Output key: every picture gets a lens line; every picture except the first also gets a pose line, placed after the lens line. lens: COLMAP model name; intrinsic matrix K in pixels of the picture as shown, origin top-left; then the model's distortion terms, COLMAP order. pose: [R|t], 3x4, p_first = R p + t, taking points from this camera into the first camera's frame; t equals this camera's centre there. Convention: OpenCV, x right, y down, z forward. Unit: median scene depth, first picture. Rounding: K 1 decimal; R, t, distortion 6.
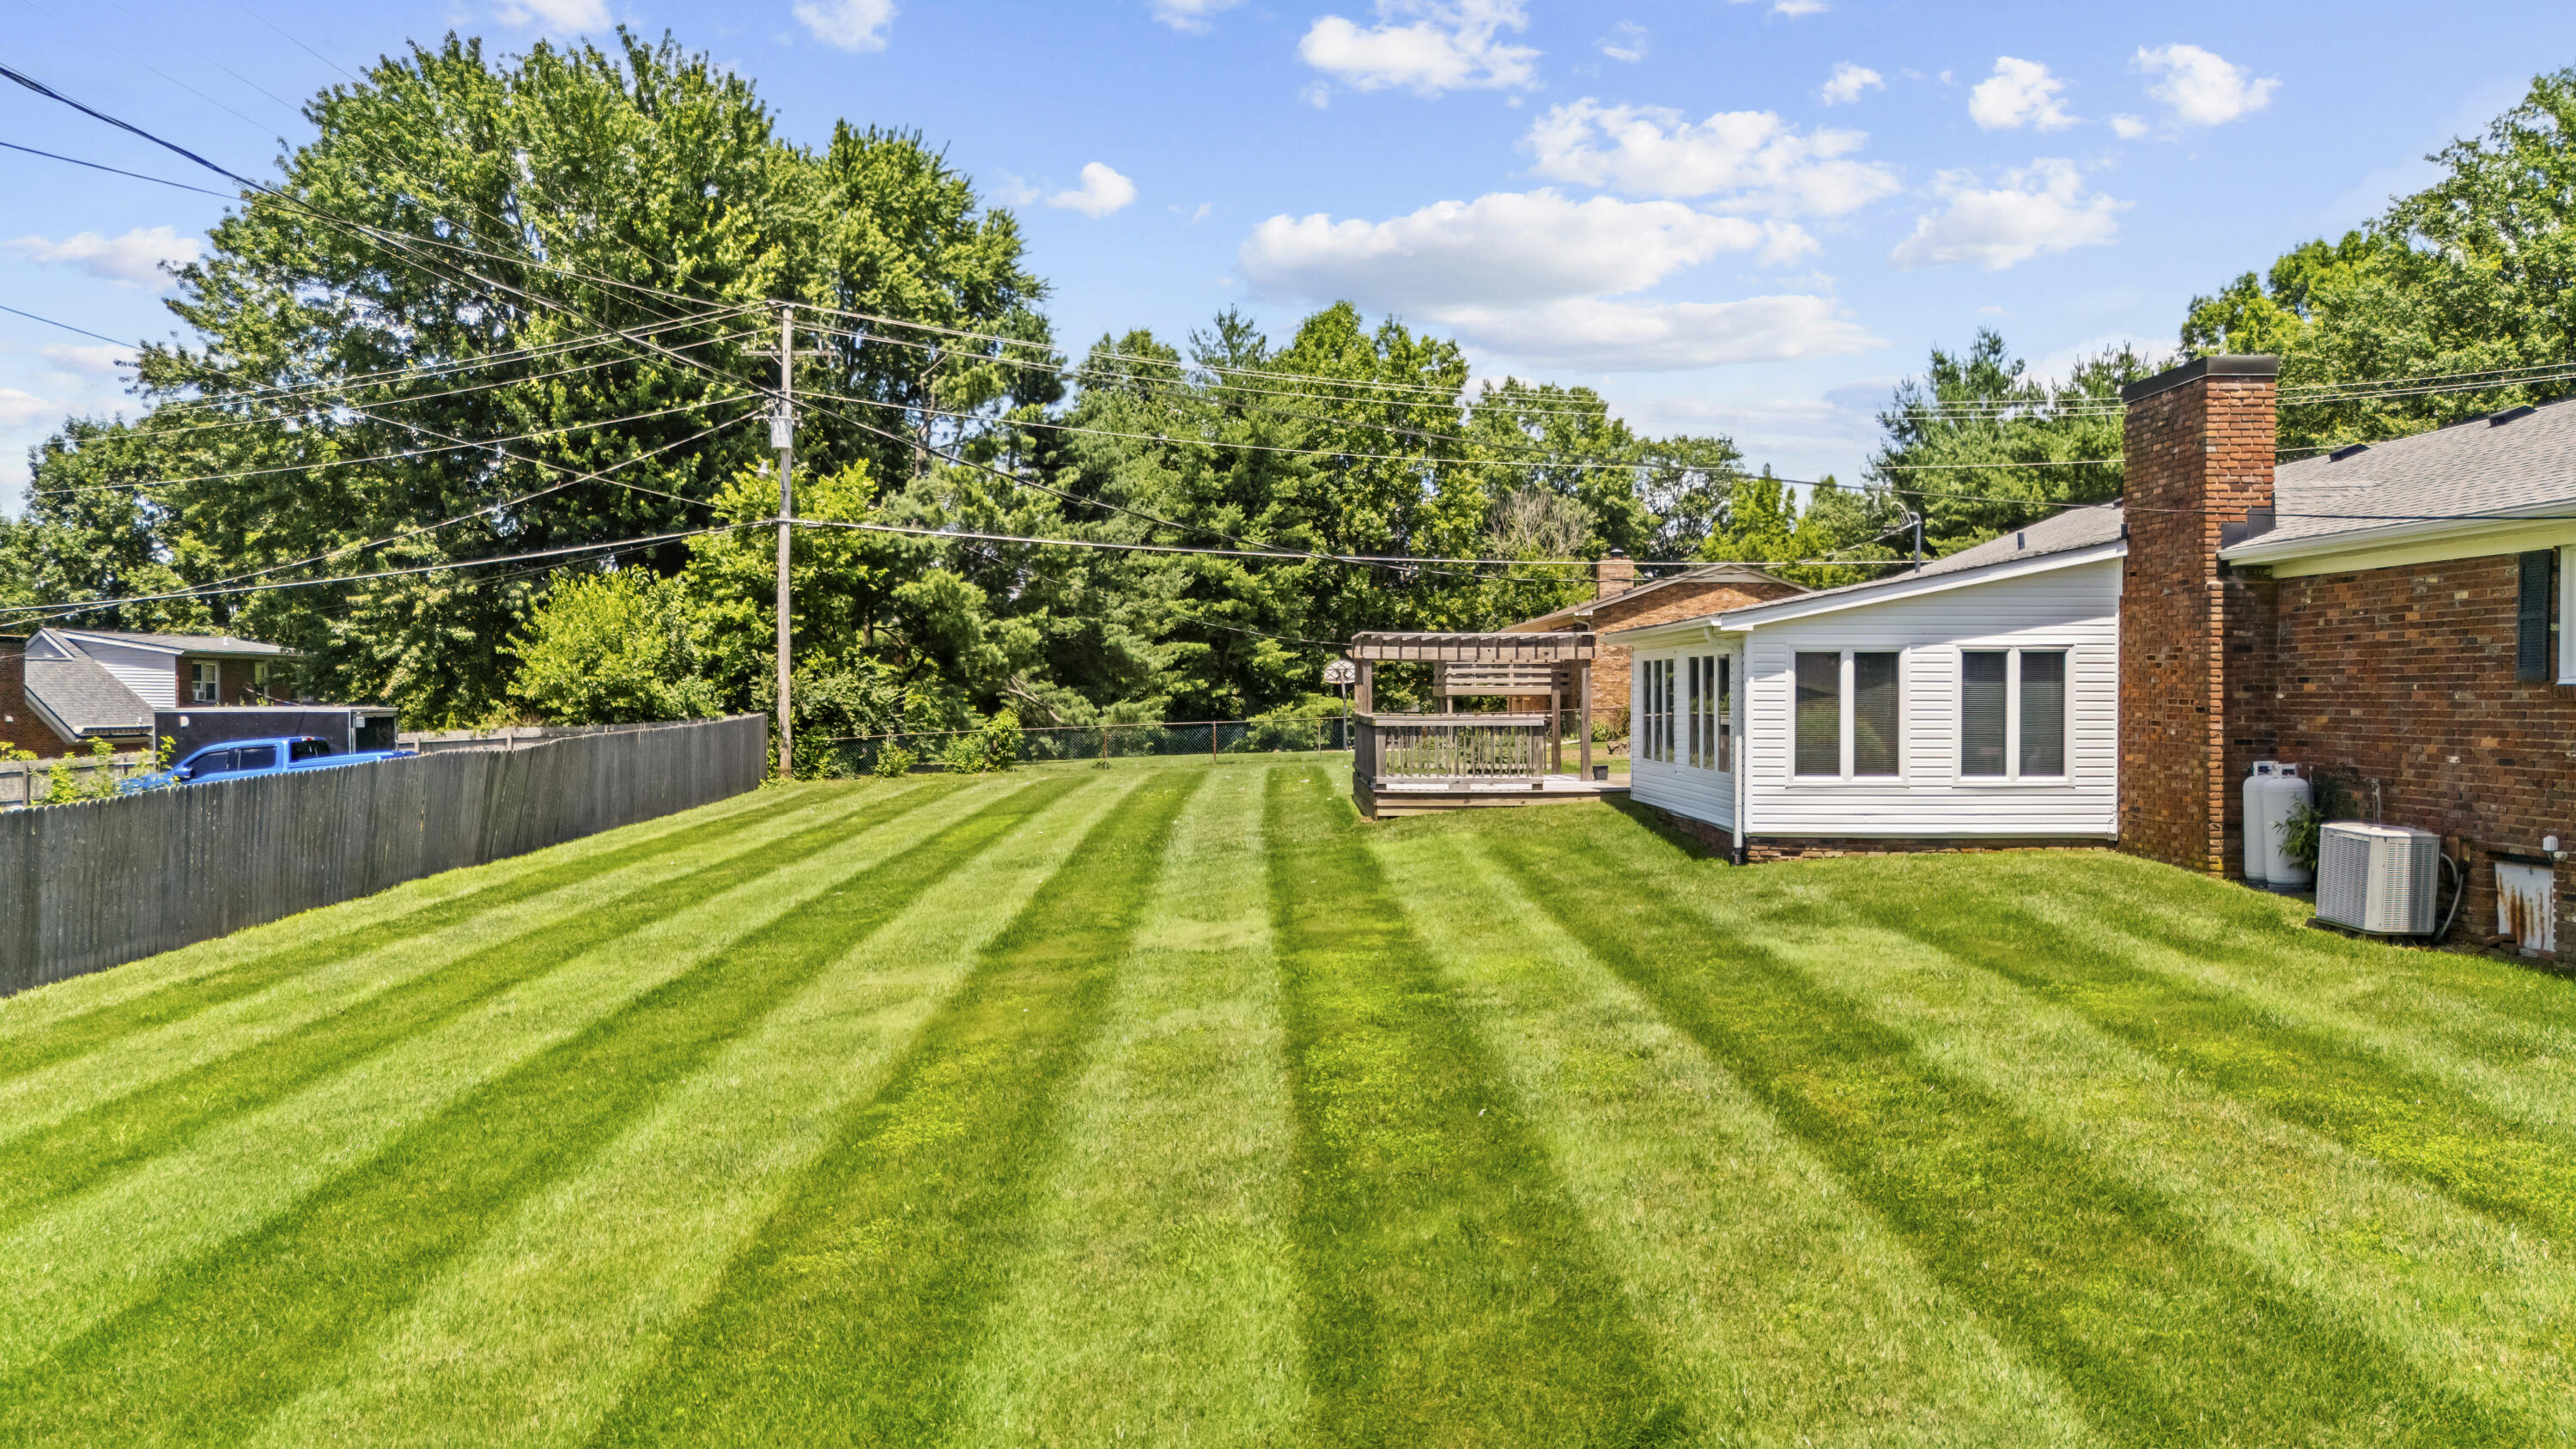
lens RADIAL K [[1906.2, 0, 1336.7], [0, 1906.2, 683.8], [0, 0, 1]] dist [0.109646, -0.106813]
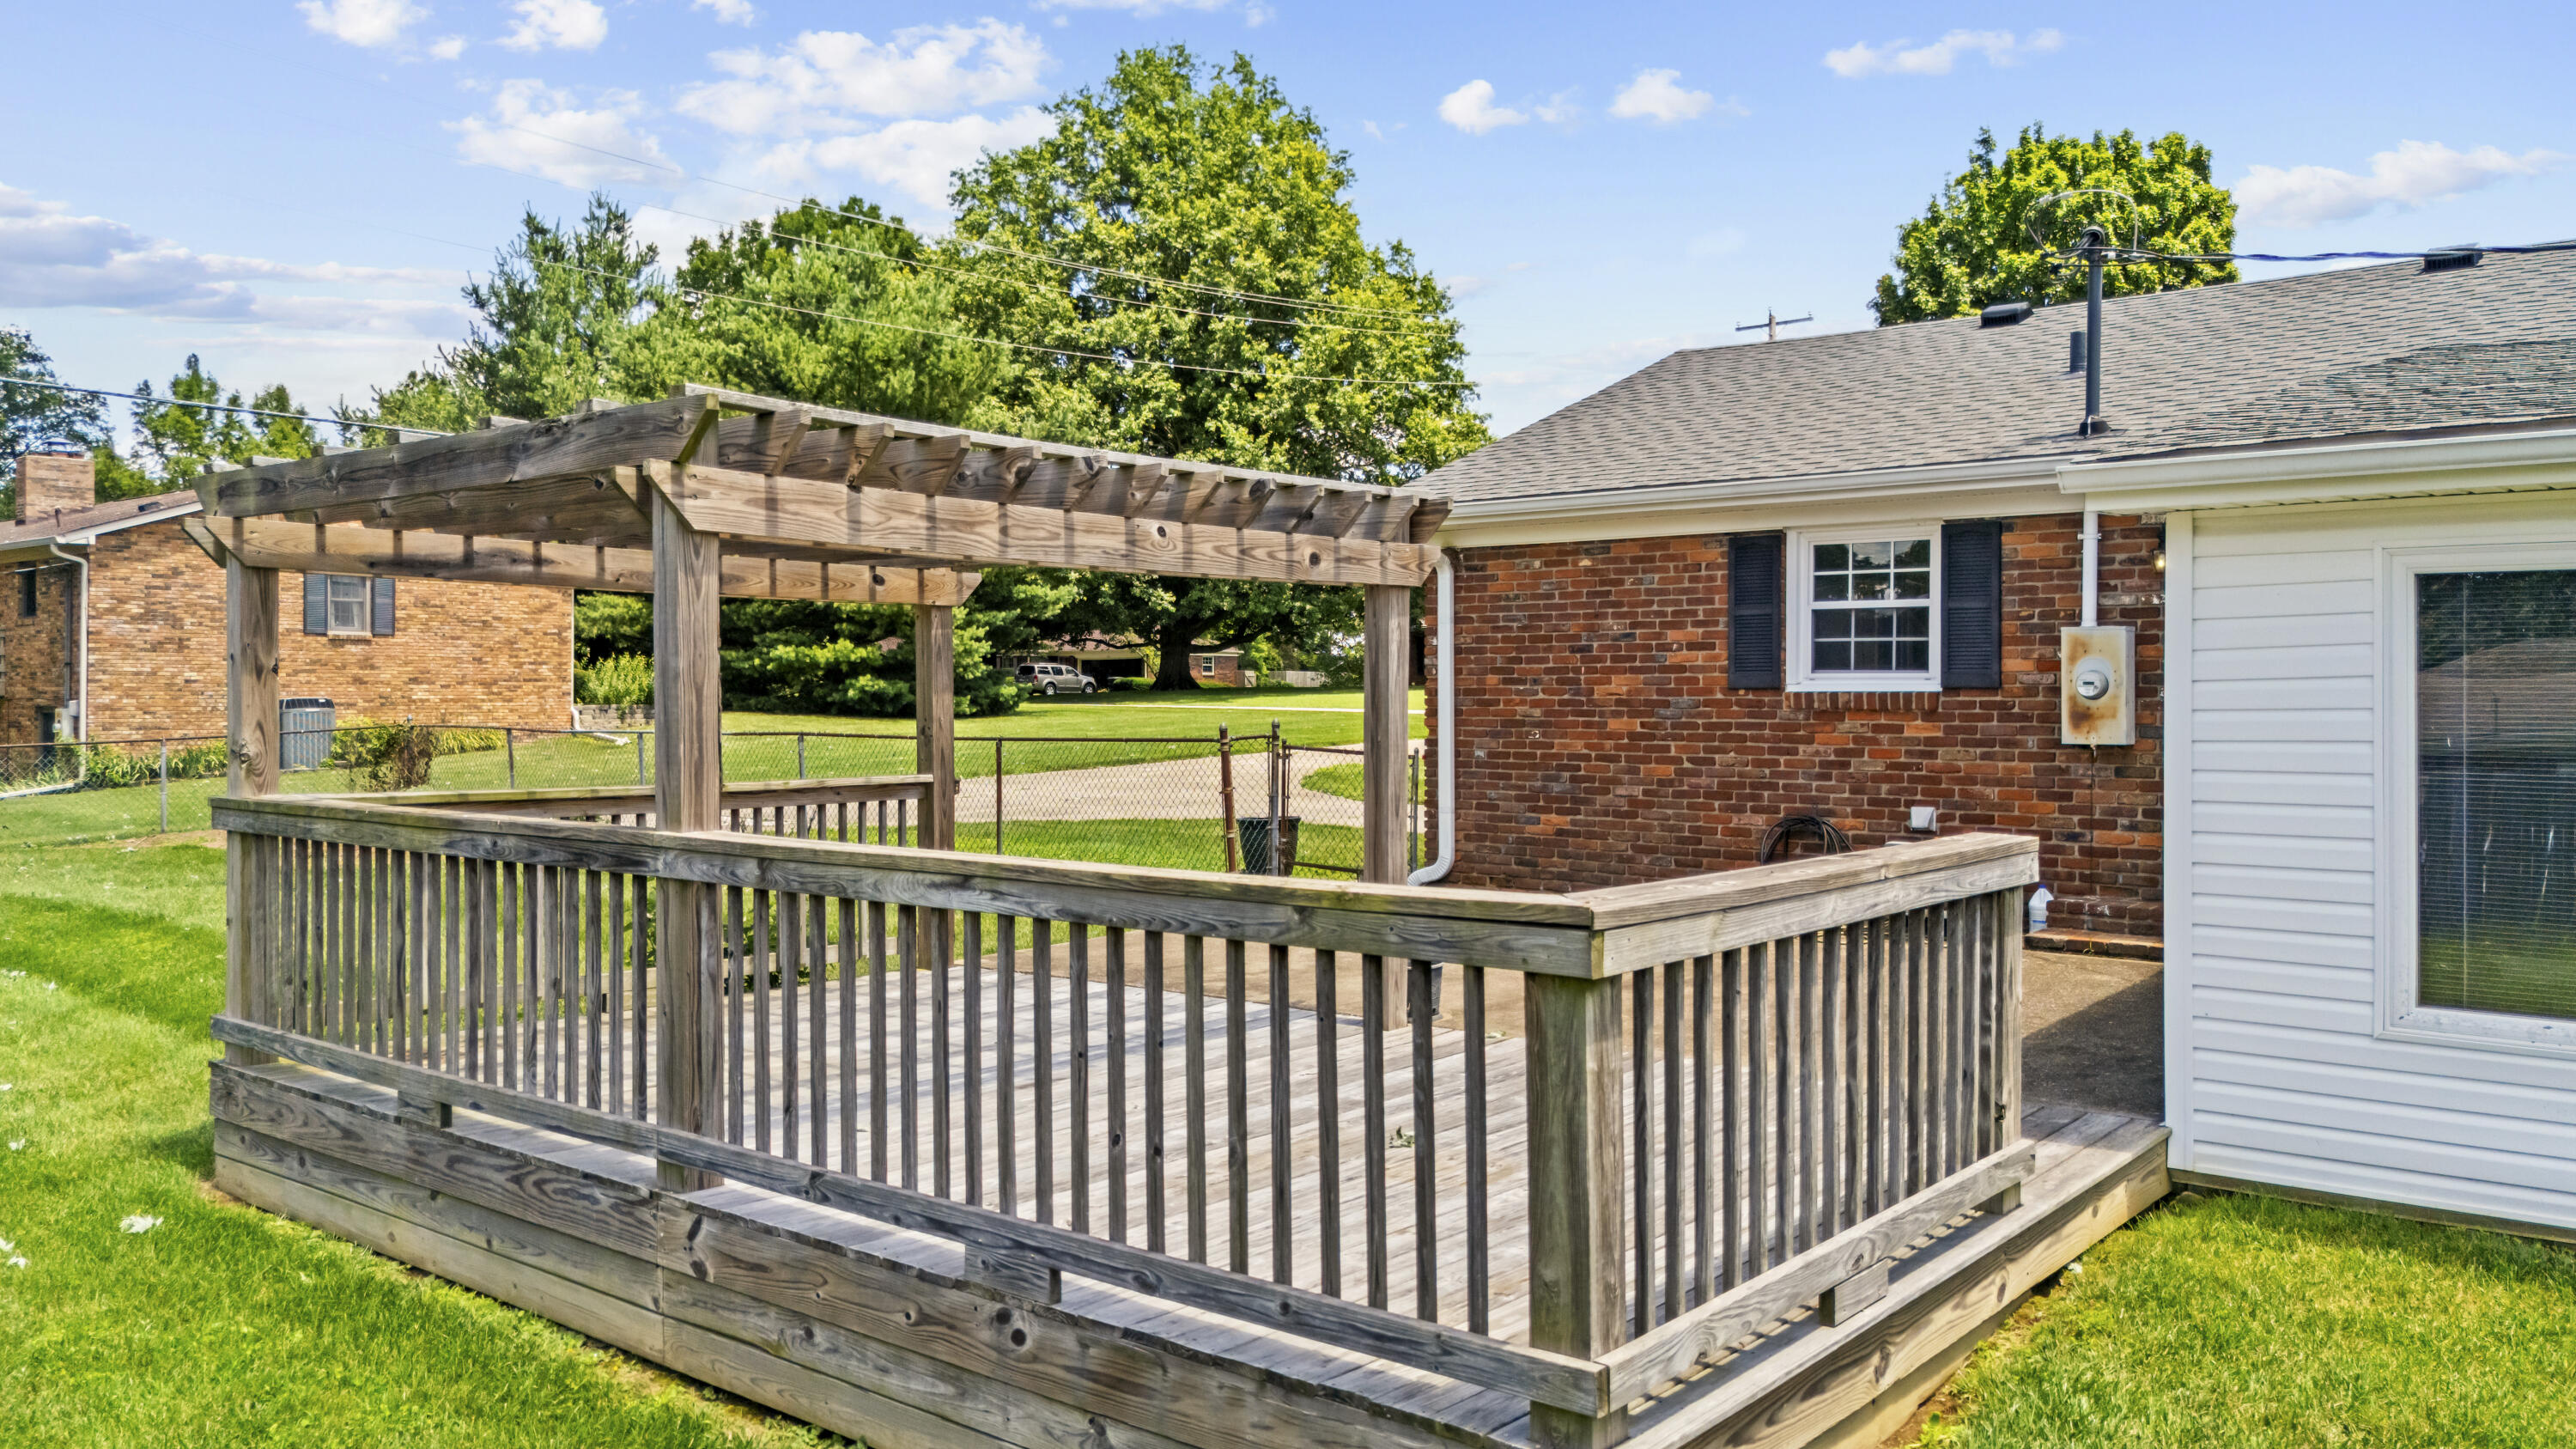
lens RADIAL K [[1906.2, 0, 1336.7], [0, 1906.2, 683.8], [0, 0, 1]] dist [0.109646, -0.106813]
pose [[0.664563, -0.003308, 0.747225, -0.132276], [0.000621, 0.999992, 0.003875, 0.002267], [-0.747232, -0.002111, 0.664560, 1.184165]]
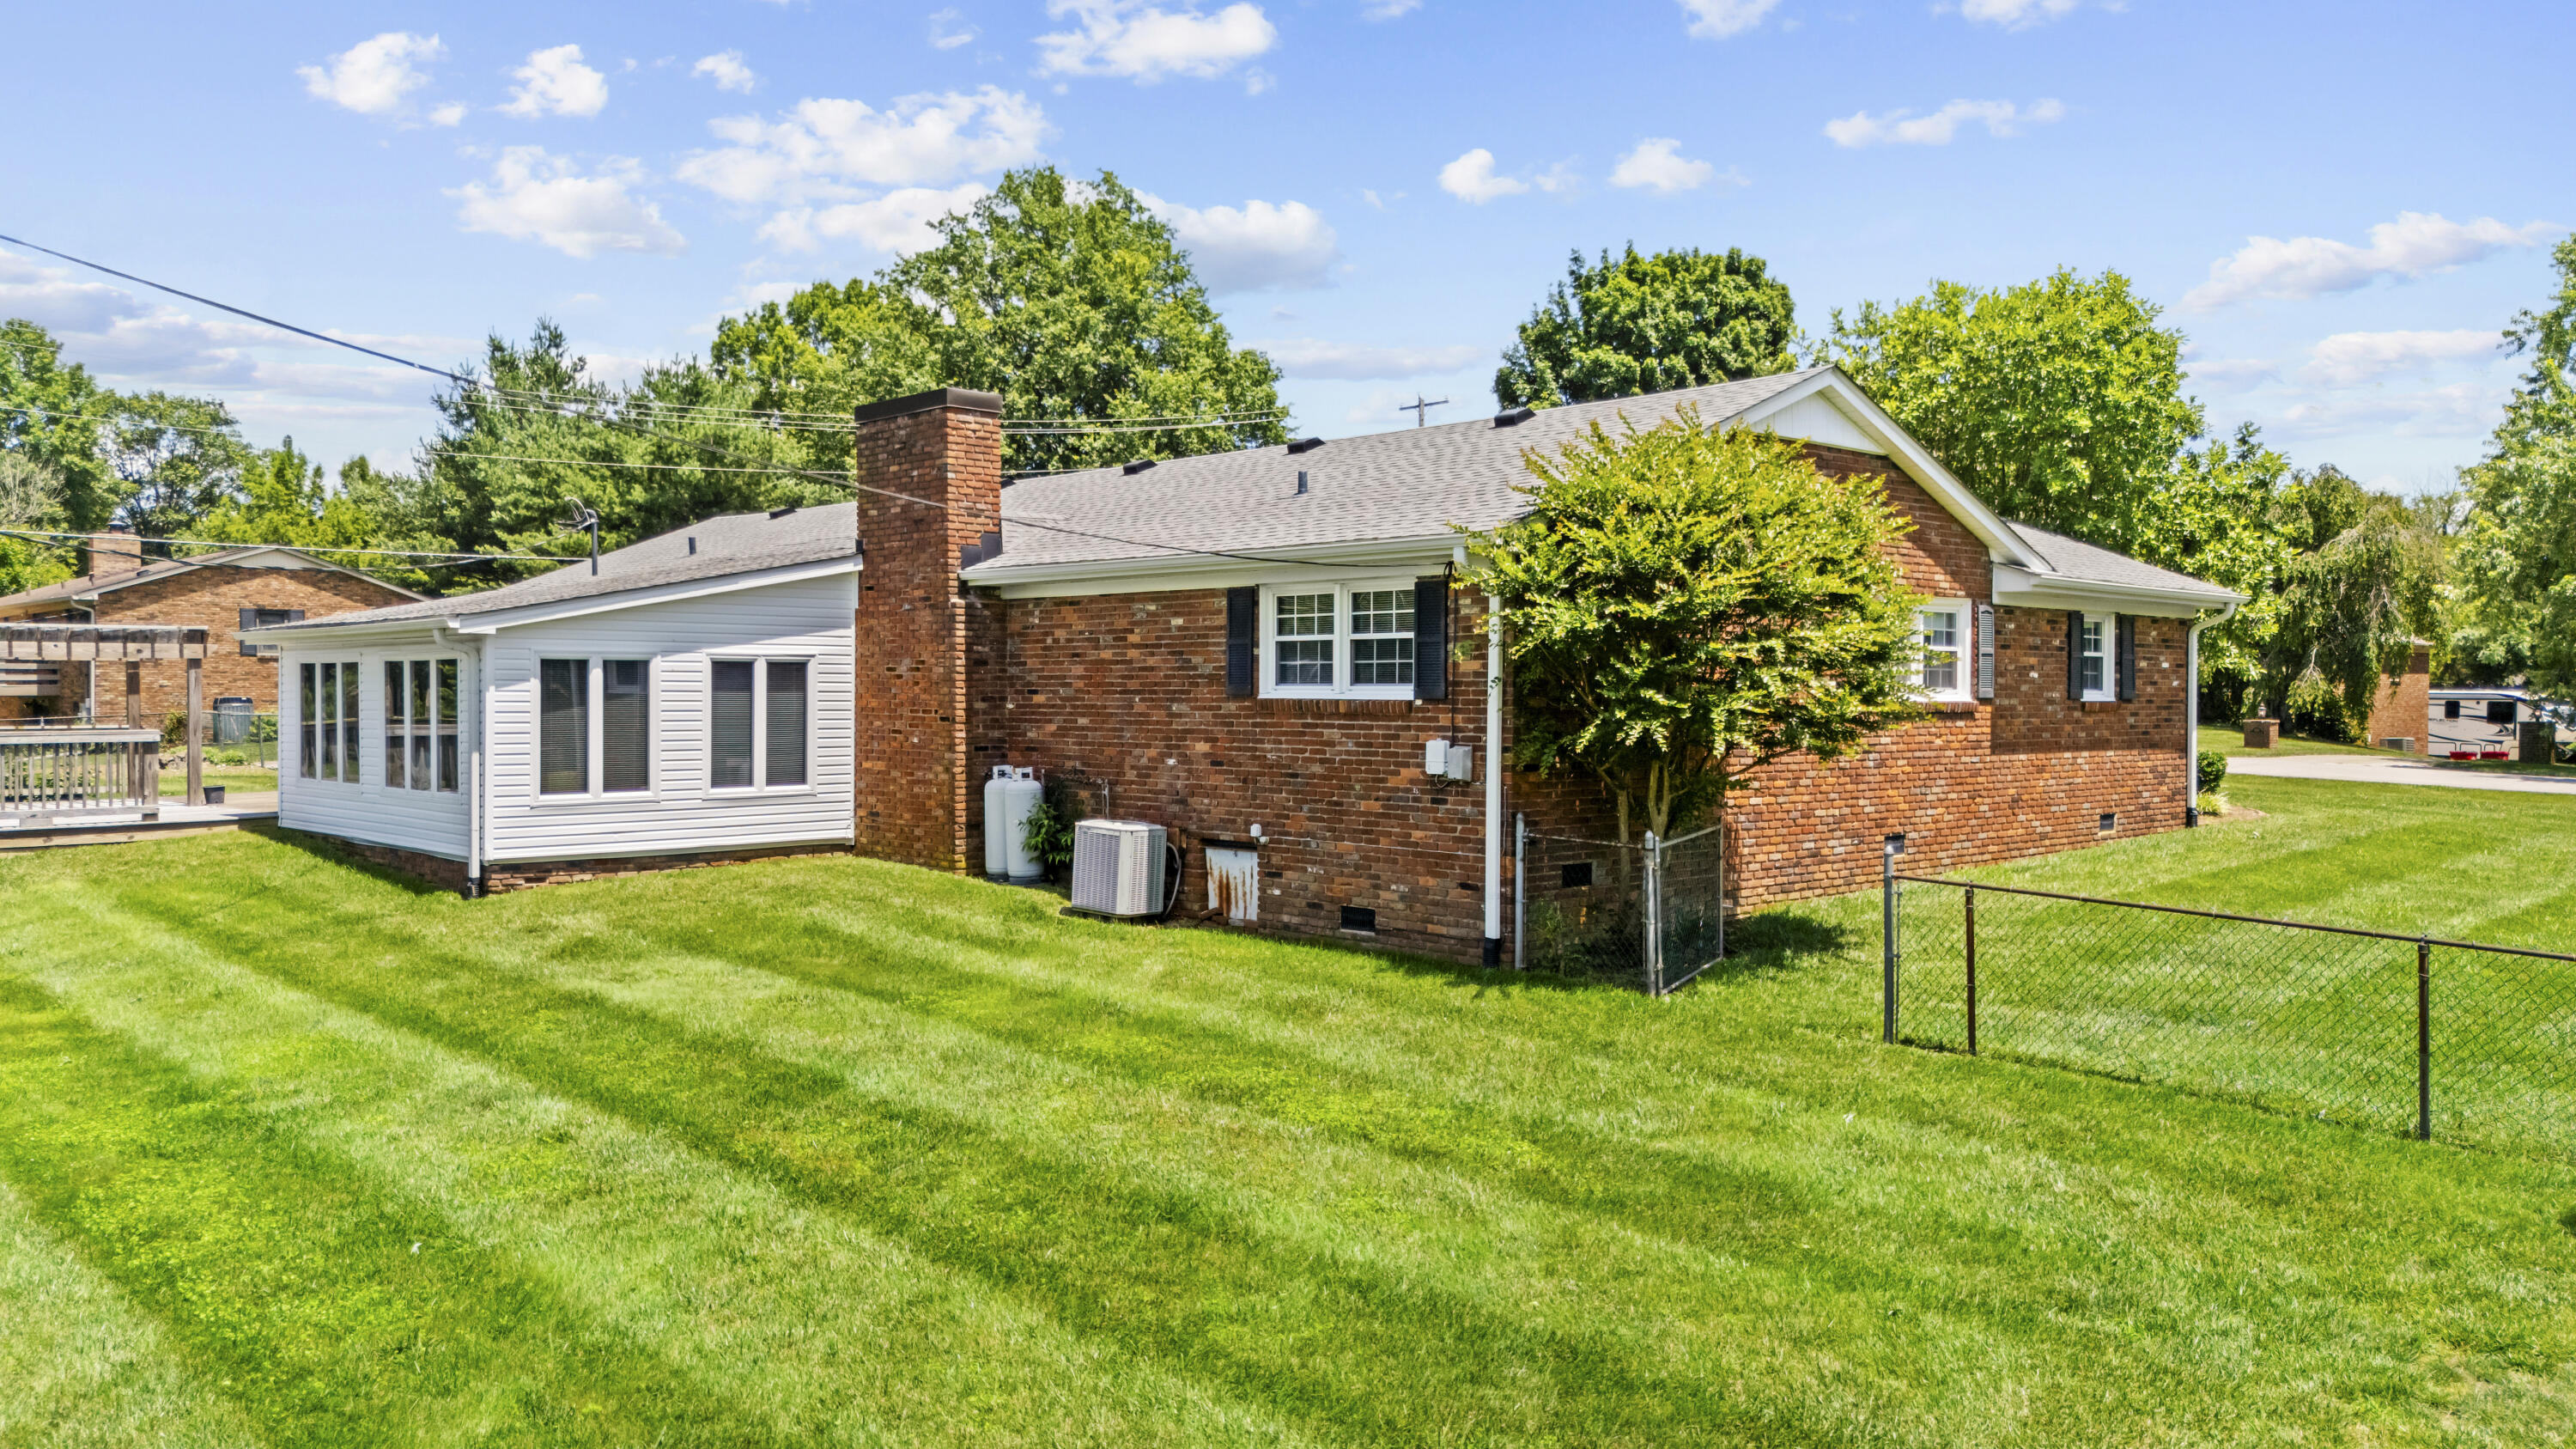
lens RADIAL K [[1879.4, 0, 1288.0], [0, 1879.4, 724.5], [0, 0, 1]] dist [0.080543, -0.057221]
pose [[0.750313, -0.012103, 0.660972, -0.091228], [-0.003612, 0.999742, 0.022407, -0.006985], [-0.661072, -0.019199, 0.750076, 0.086974]]
